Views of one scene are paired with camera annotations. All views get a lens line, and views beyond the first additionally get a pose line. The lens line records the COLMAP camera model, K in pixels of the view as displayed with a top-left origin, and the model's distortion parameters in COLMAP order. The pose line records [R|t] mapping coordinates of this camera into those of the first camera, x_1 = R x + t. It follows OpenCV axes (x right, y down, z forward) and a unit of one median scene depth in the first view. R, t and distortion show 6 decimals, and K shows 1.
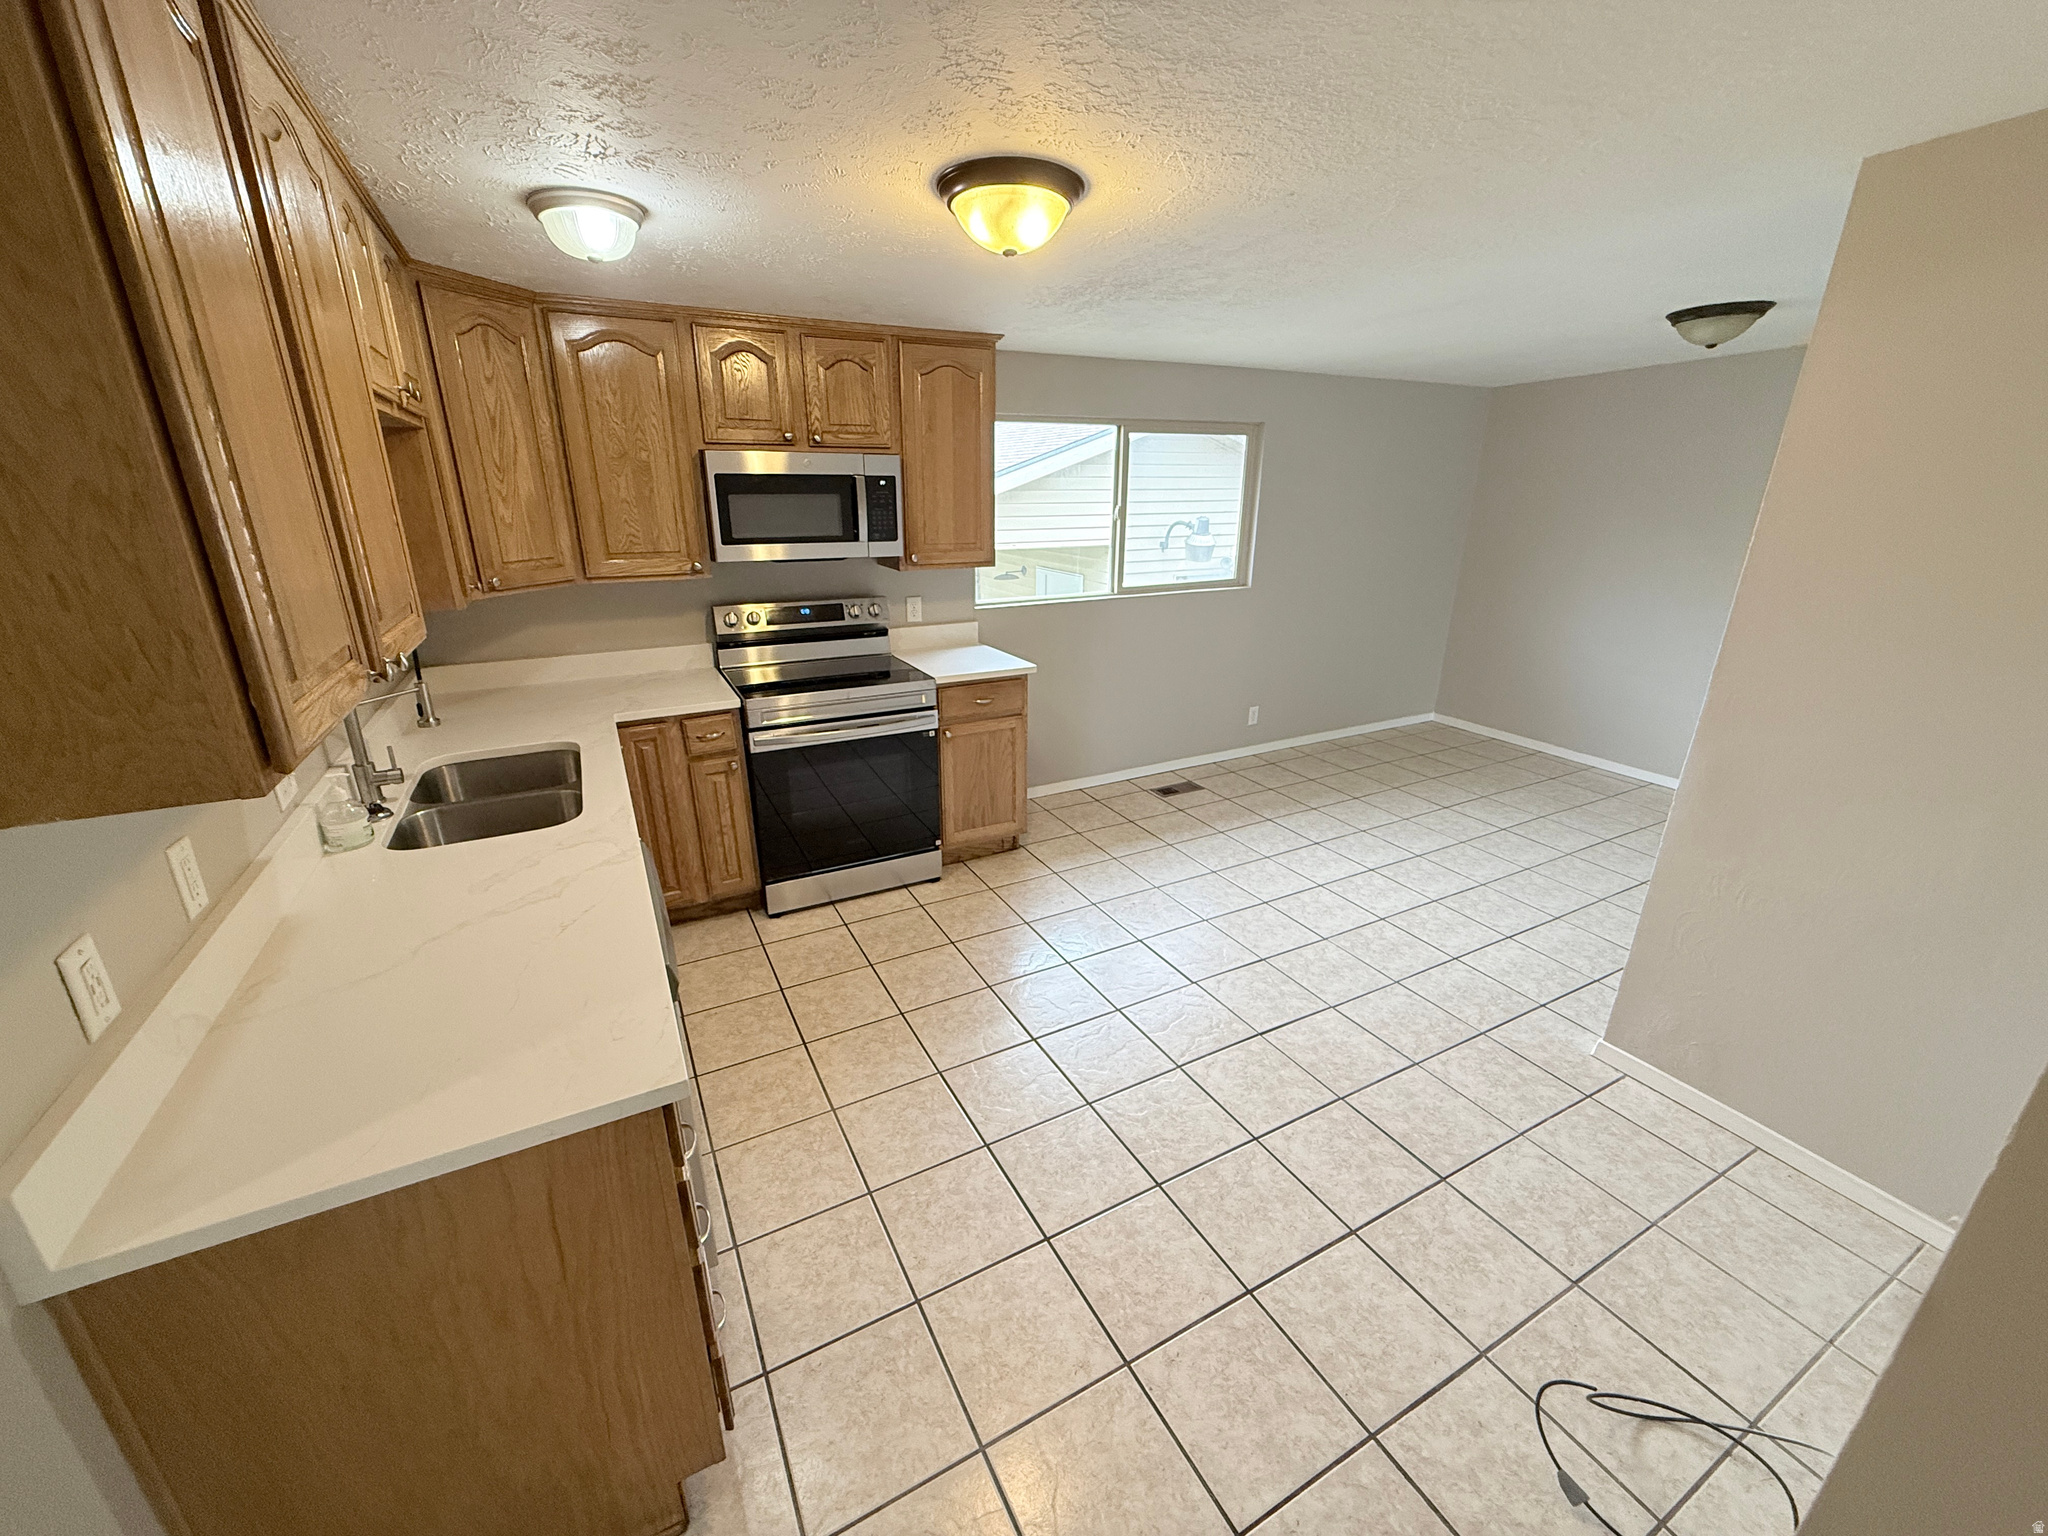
lens RADIAL K [[818.9, 0, 1023.5], [0, 818.9, 769.9], [0, 0, 1]] dist [-0.001051, 0.000230]
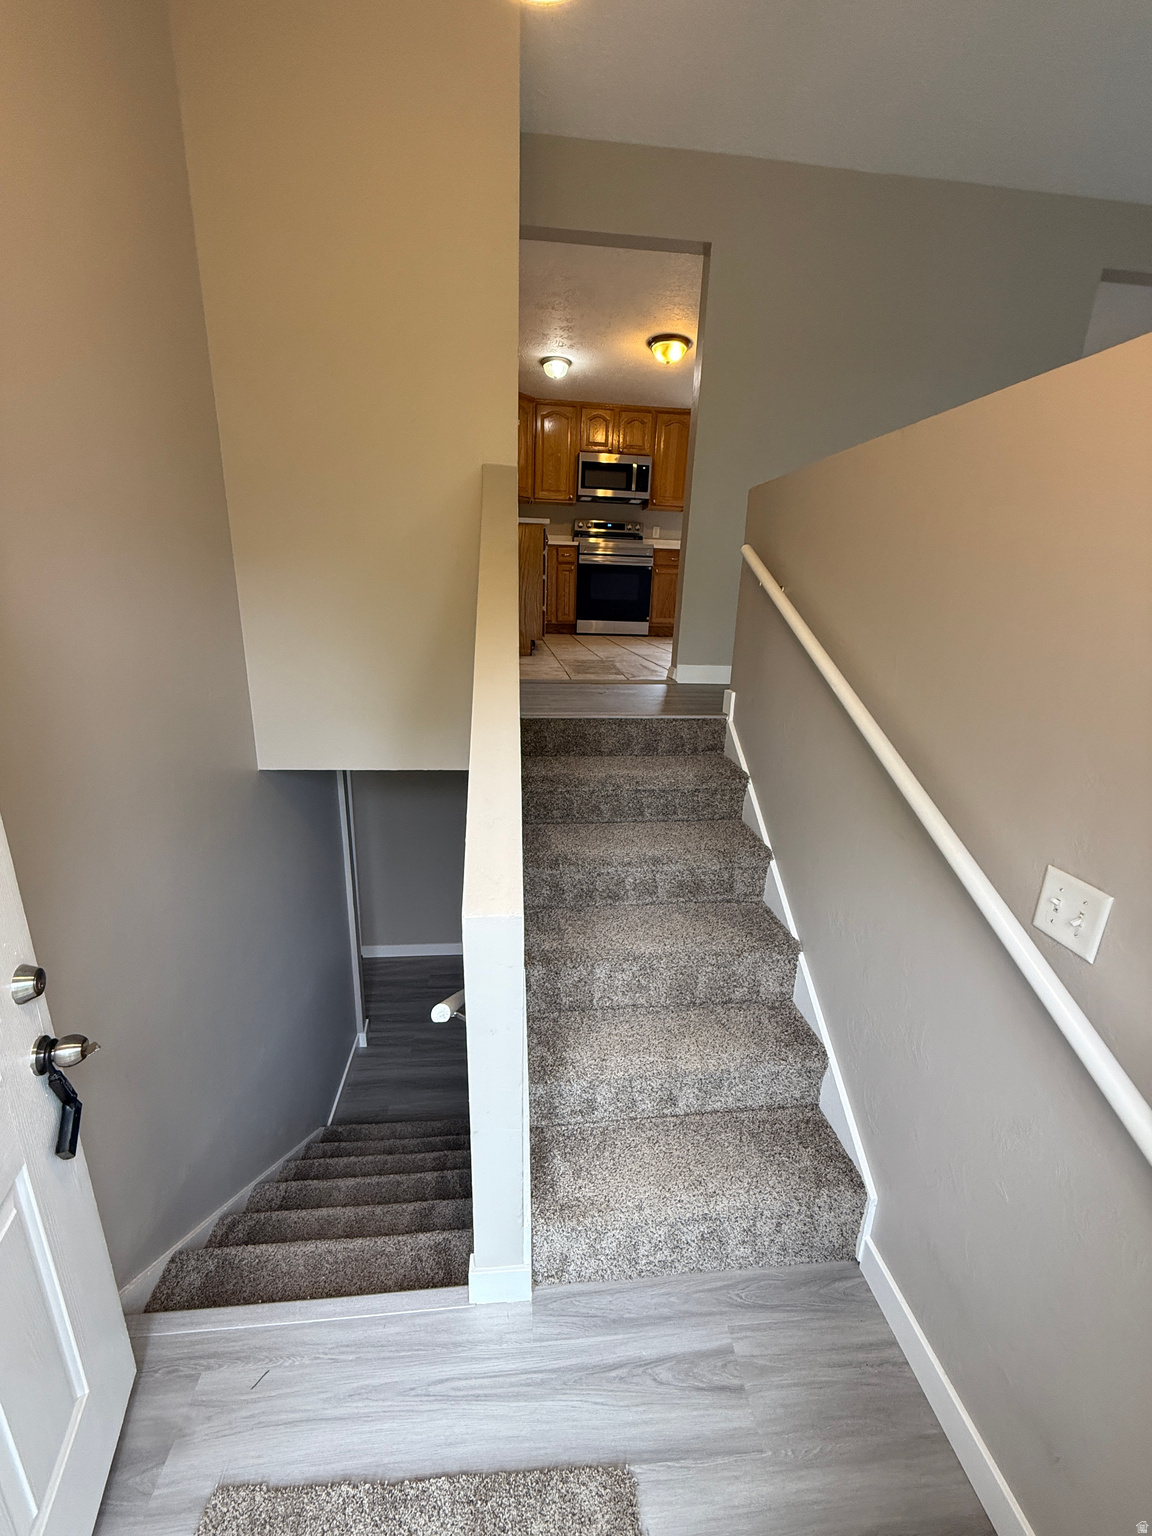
lens RADIAL K [[614.2, 0, 570.8], [0, 614.2, 767.6], [0, 0, 1]] dist [-0.001051, 0.000230]
pose [[0.925998, 0.128249, -0.355076, 0.440159], [-0.150934, 0.987858, -0.036814, 0.715185], [0.346043, 0.087683, 0.934112, -0.826103]]
